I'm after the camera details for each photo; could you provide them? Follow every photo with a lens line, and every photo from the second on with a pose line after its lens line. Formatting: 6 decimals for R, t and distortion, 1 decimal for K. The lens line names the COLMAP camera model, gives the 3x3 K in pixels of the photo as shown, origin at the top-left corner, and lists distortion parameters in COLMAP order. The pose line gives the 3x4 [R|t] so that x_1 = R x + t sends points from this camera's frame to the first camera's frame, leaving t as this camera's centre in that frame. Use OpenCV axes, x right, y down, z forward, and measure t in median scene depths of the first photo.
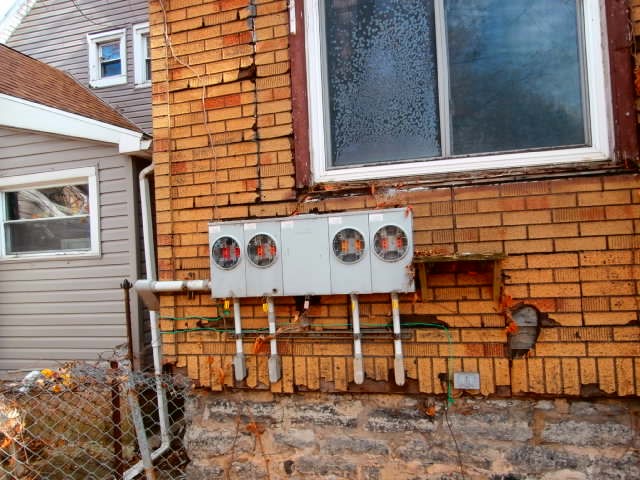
lens RADIAL K [[455.7, 0, 319.9], [0, 455.7, 257.7], [0, 0, 1]] dist [-0.002111, -0.004426]
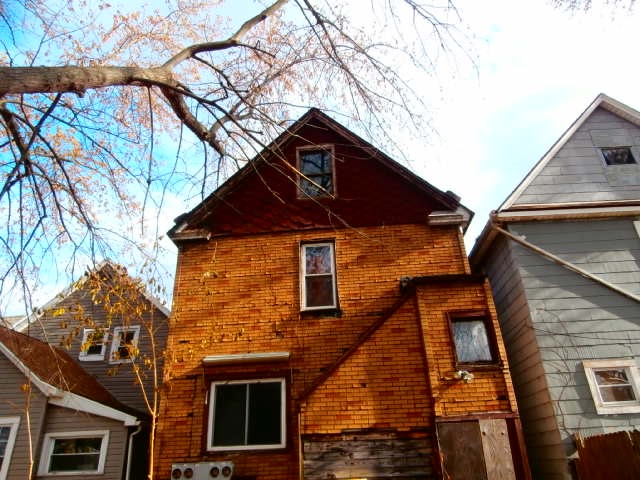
lens RADIAL K [[455.7, 0, 319.9], [0, 455.7, 257.7], [0, 0, 1]] dist [-0.002111, -0.004426]
pose [[0.978621, 0.099738, 0.179871, 0.055999], [-0.010544, 0.897729, -0.440422, 0.023752], [-0.205402, 0.429109, 0.879588, -2.695752]]
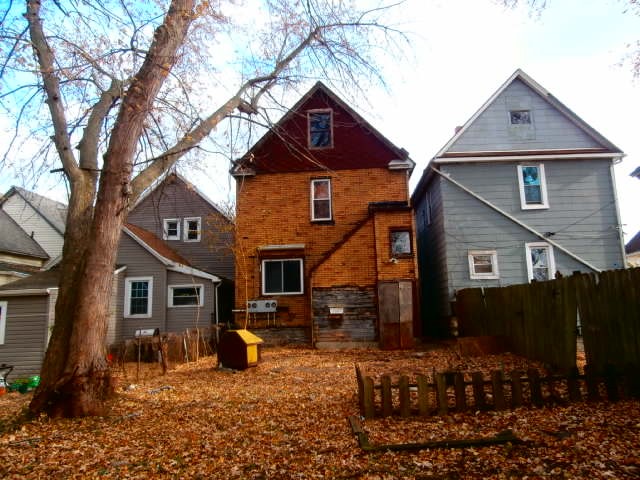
lens RADIAL K [[455.7, 0, 319.9], [0, 455.7, 257.7], [0, 0, 1]] dist [-0.002111, -0.004426]
pose [[0.979849, 0.049728, 0.193452, -0.485126], [-0.021365, 0.989050, -0.146023, 0.233314], [-0.198596, 0.138948, 0.970182, -5.423305]]
